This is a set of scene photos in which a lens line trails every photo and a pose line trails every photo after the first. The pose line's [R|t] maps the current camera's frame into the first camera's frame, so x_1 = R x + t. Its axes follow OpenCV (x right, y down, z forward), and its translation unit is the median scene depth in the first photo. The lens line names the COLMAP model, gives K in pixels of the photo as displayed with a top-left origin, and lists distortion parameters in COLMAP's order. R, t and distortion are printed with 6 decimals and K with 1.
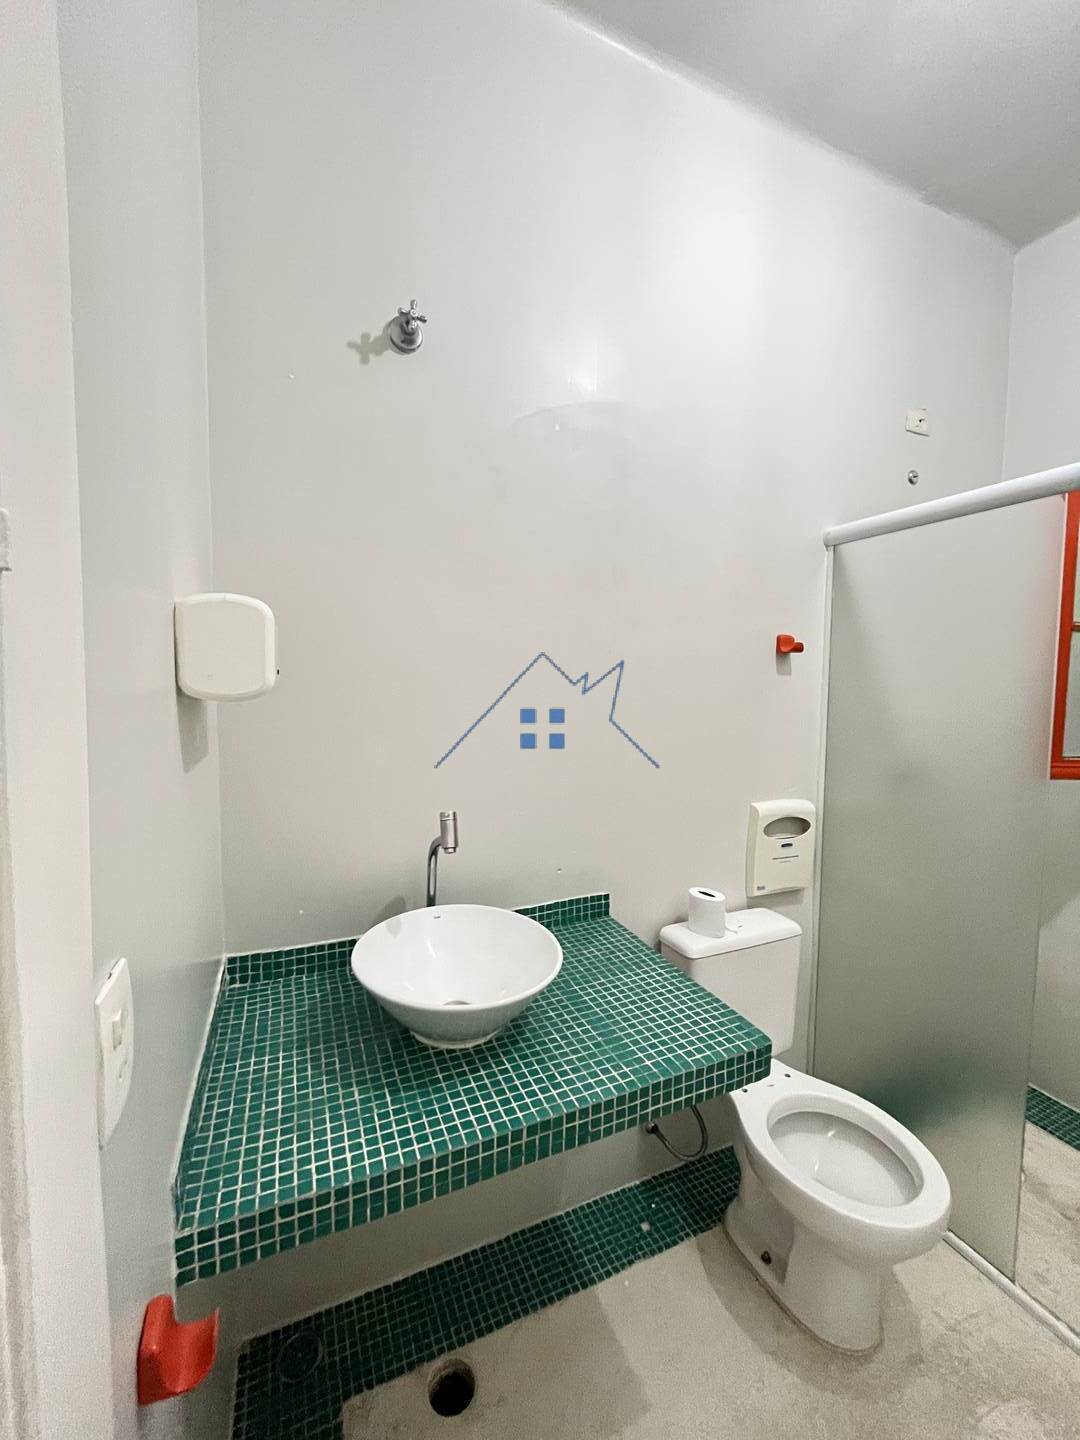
lens RADIAL K [[582.6, 0, 538.2], [0, 582.6, 719.8], [0, 0, 1]] dist [-0.001192, -0.000433]
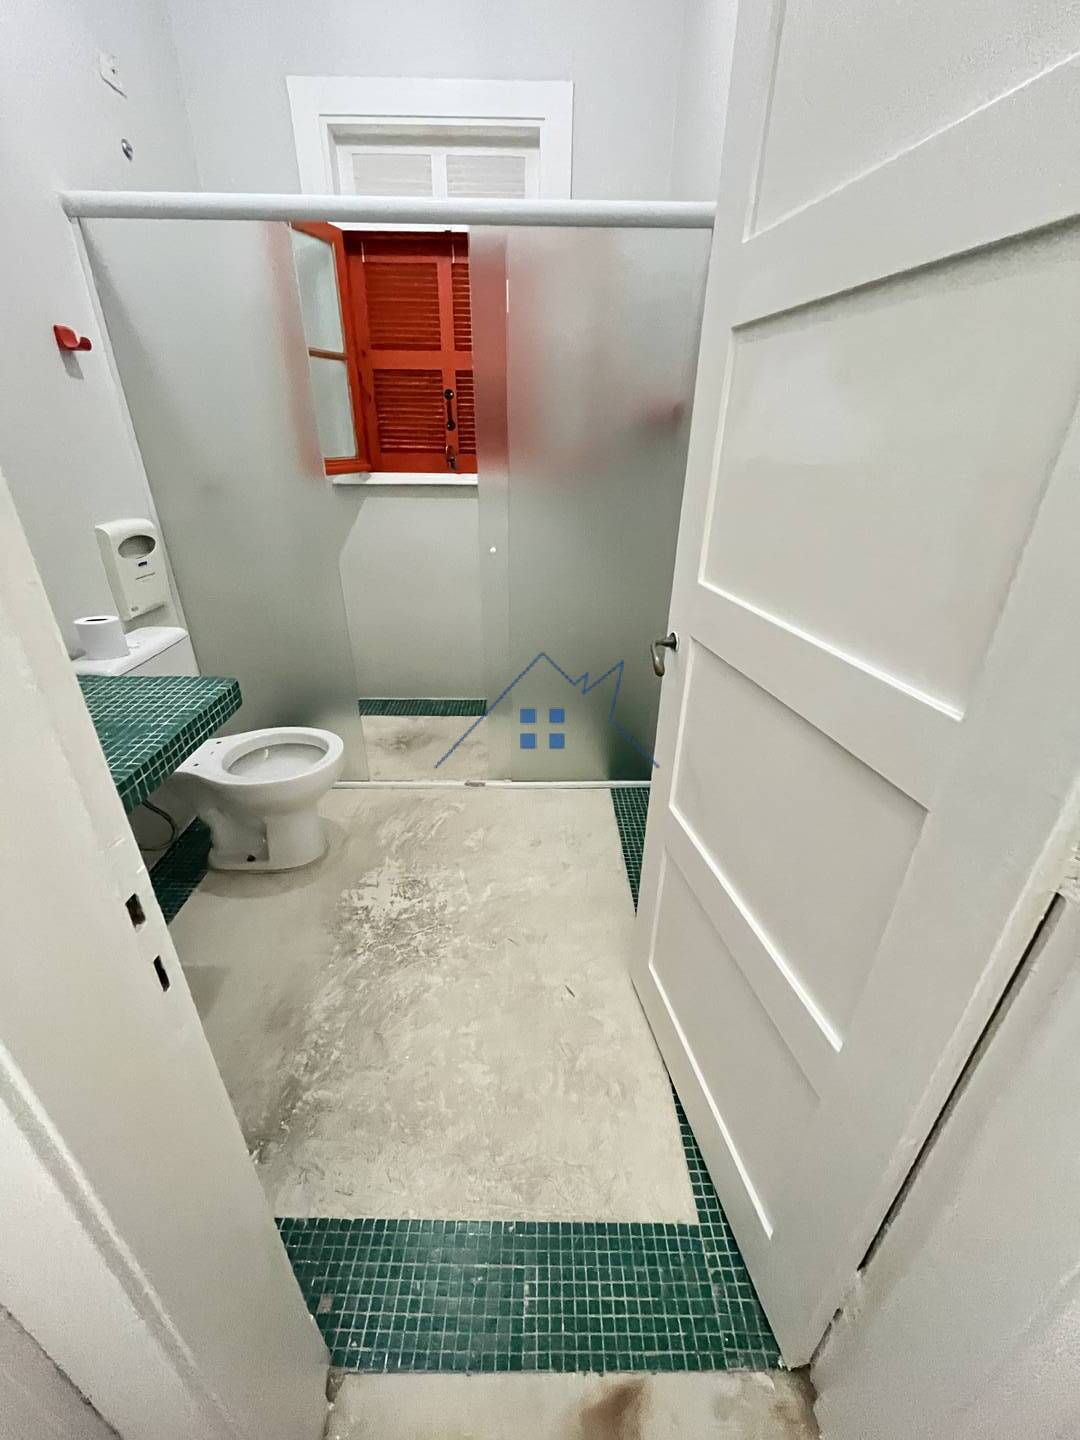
lens RADIAL K [[582.6, 0, 537.1], [0, 582.6, 714.7], [0, 0, 1]] dist [-0.001192, -0.000433]
pose [[0.395167, -0.410562, 0.821755, -0.304373], [0.062347, 0.904489, 0.421916, 0.072017], [-0.916491, -0.115493, 0.383021, -0.098850]]
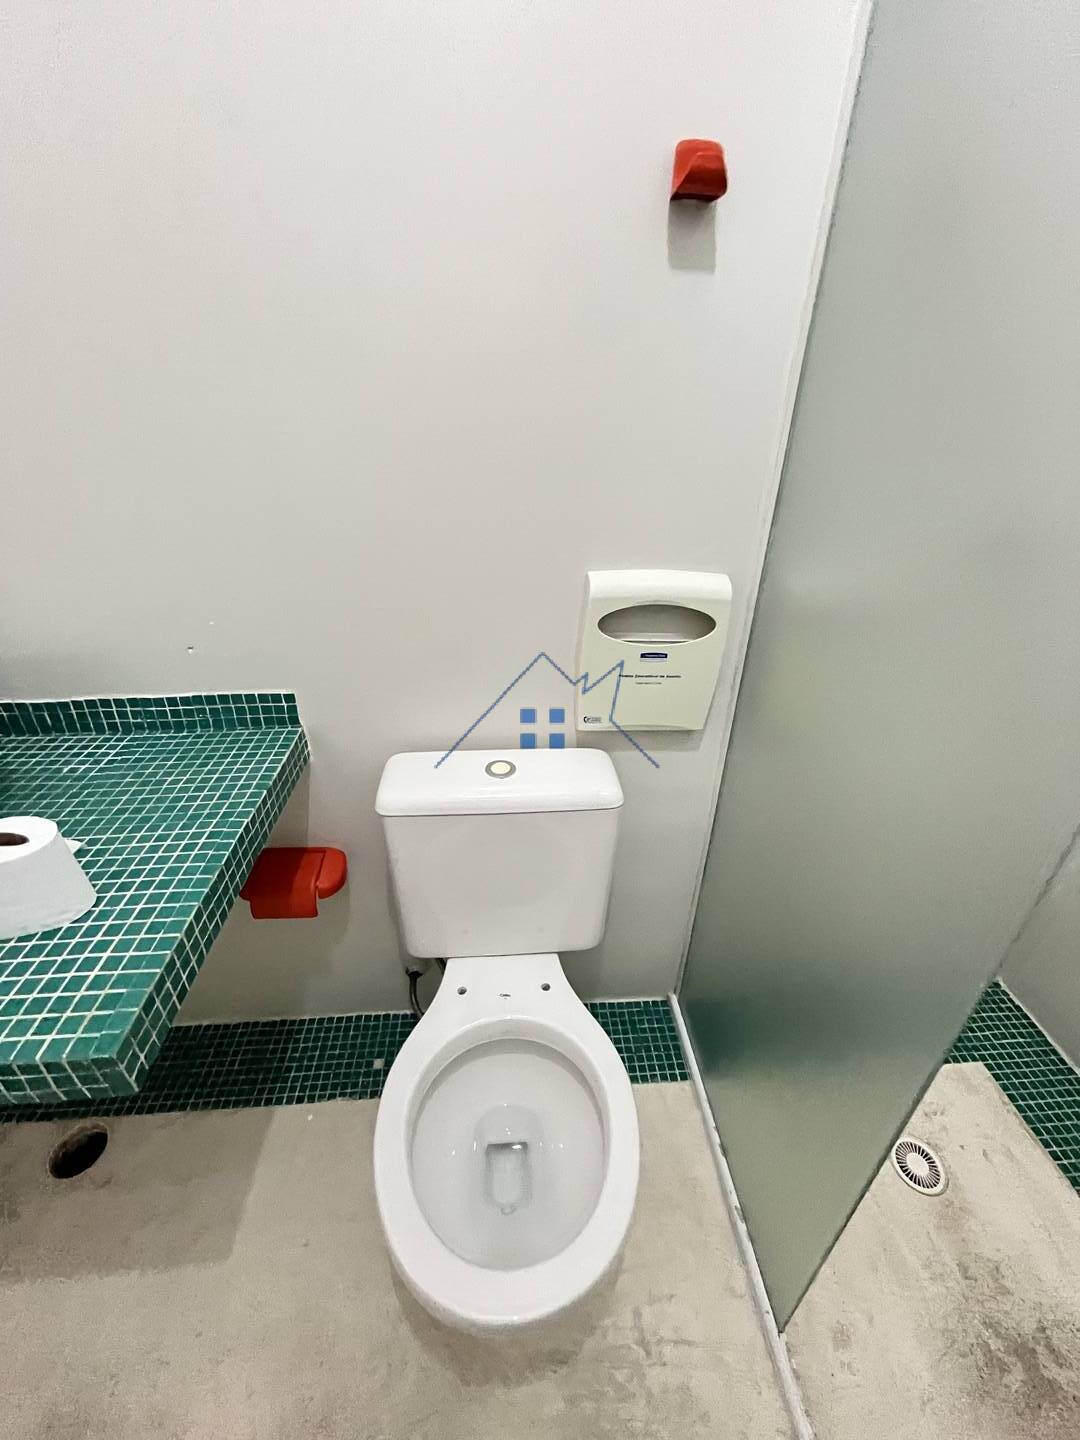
lens RADIAL K [[582.6, 0, 542.4], [0, 582.6, 717.8], [0, 0, 1]] dist [-0.001192, -0.000433]
pose [[0.941354, 0.168816, -0.292153, 0.567862], [-0.031761, 0.906332, 0.421371, 0.048311], [0.335921, -0.387380, 0.858542, 0.543056]]
